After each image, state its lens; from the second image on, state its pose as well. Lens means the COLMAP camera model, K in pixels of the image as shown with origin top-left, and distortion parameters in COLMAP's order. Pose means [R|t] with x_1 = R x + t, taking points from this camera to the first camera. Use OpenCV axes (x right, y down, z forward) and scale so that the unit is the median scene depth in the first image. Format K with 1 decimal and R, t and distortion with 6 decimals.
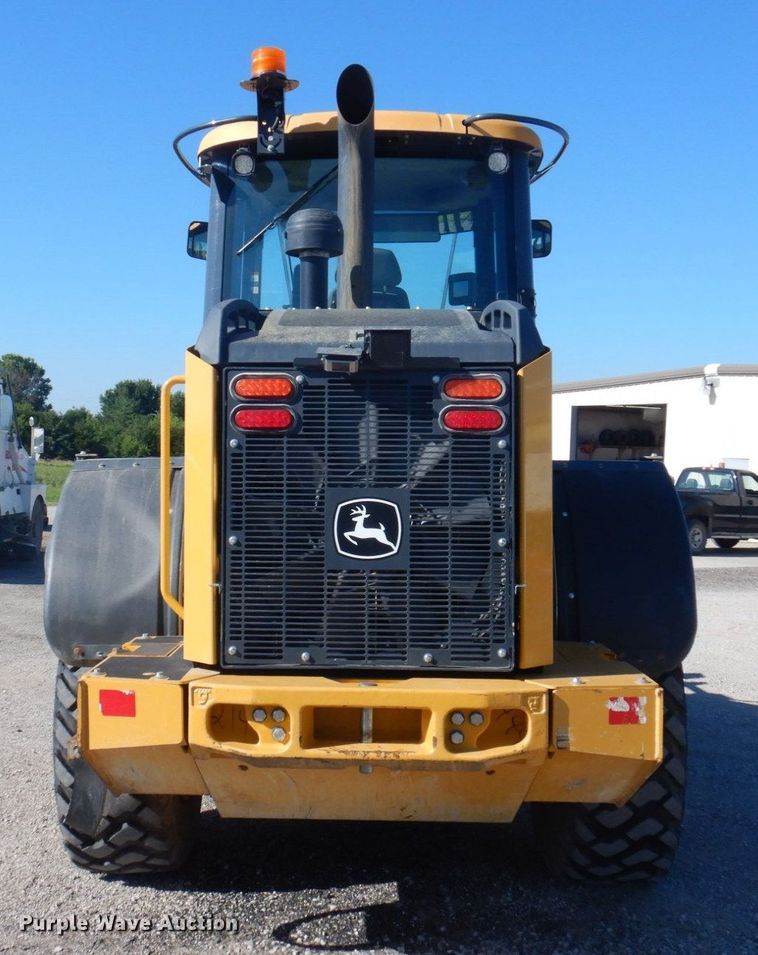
lens RADIAL K [[1217.3, 0, 322.0], [0, 1217.3, 479.8], [0, 0, 1]] dist [-0.010988, -0.037897]
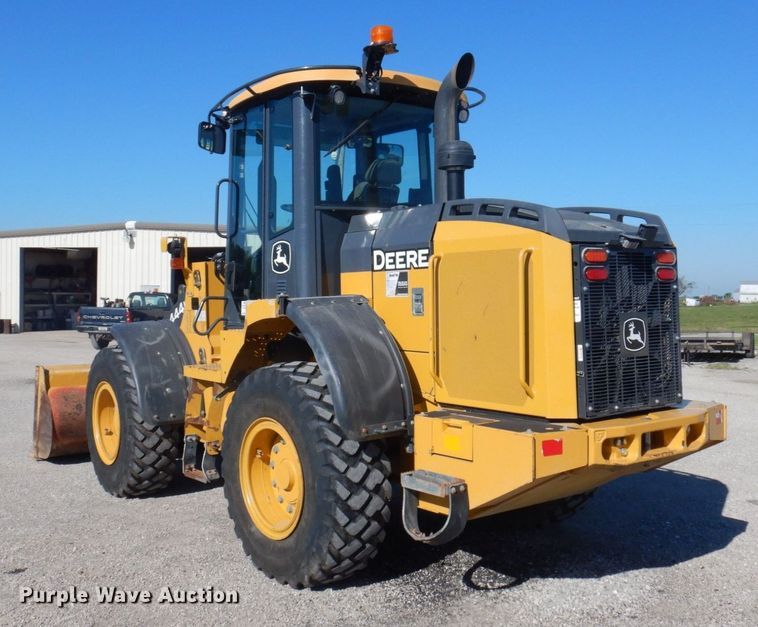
lens RADIAL K [[849.1, 0, 379.0], [0, 849.1, 313.5], [0, 0, 1]] dist [0.019409, 0.018578]
pose [[0.766566, -0.032760, 0.641329, -1.031865], [0.021971, 0.999451, 0.024792, -0.030162], [-0.641790, -0.004914, 0.766865, 0.256629]]
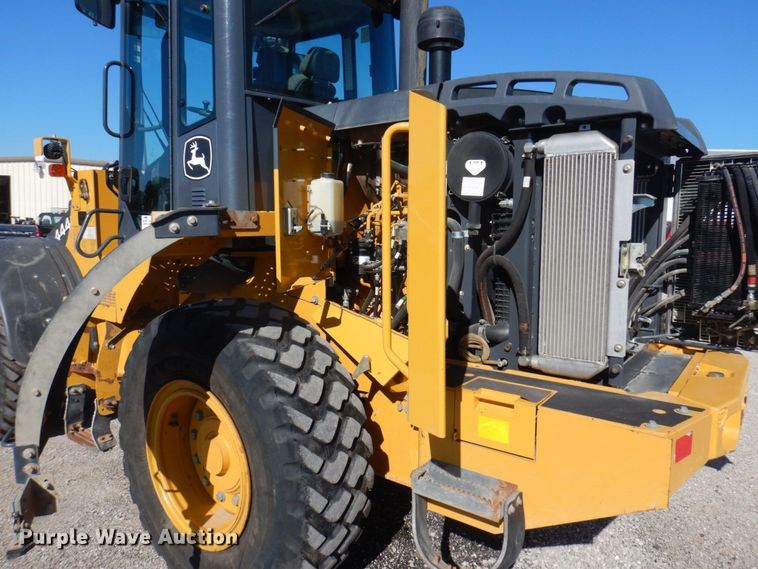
lens RADIAL K [[542.6, 0, 387.7], [0, 542.6, 280.3], [0, 0, 1]] dist [0.008578, 0.003217]
pose [[0.568017, -0.092457, 0.817807, -0.669462], [-0.000057, 0.993665, 0.112379, -0.013876], [-0.823017, -0.063880, 0.564414, 0.881312]]
